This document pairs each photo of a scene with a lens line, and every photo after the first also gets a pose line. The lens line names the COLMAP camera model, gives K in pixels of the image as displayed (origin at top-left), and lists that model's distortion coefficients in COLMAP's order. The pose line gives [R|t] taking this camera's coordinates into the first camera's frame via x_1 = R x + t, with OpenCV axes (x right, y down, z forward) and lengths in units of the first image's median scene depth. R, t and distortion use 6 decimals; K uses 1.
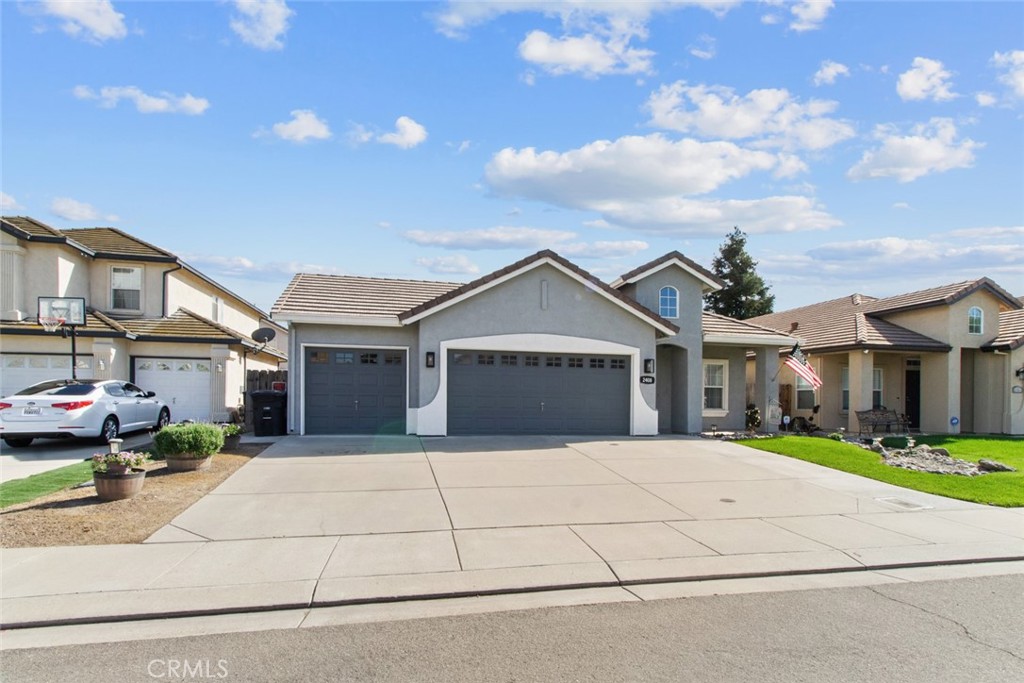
lens RADIAL K [[431.8, 0, 522.7], [0, 431.8, 376.7], [0, 0, 1]] dist [0.003294, -0.000060]
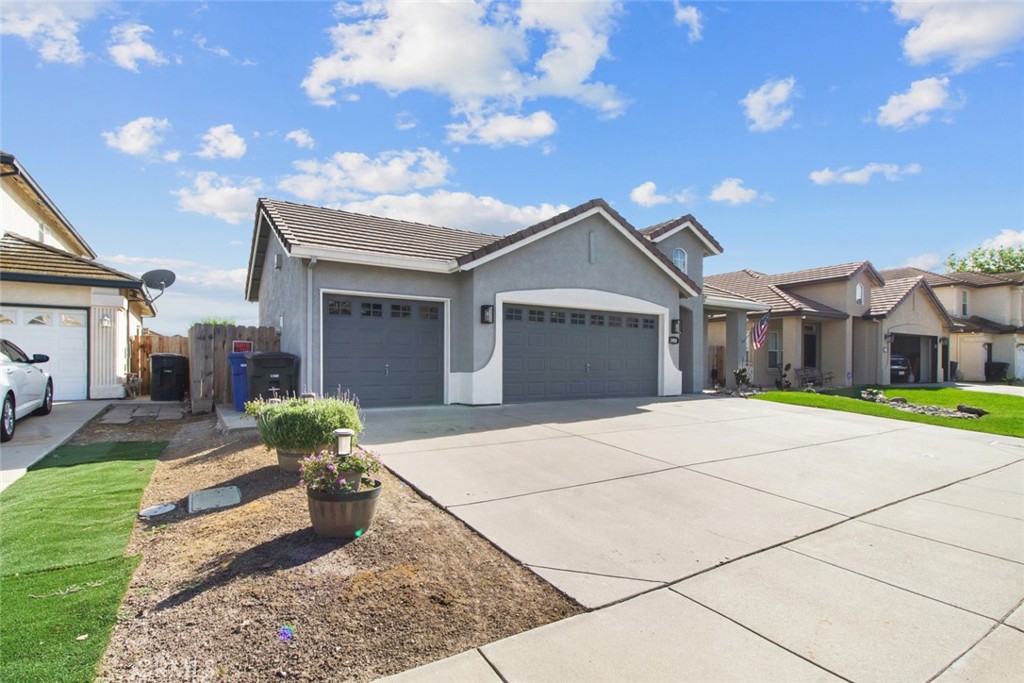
lens RADIAL K [[431.8, 0, 503.1], [0, 431.8, 341.6], [0, 0, 1]] dist [0.003294, -0.000060]
pose [[0.950912, 0.003807, 0.309438, -0.404490], [-0.004356, 0.999990, 0.001084, 0.011632], [-0.309430, -0.002379, 0.950919, 0.172463]]
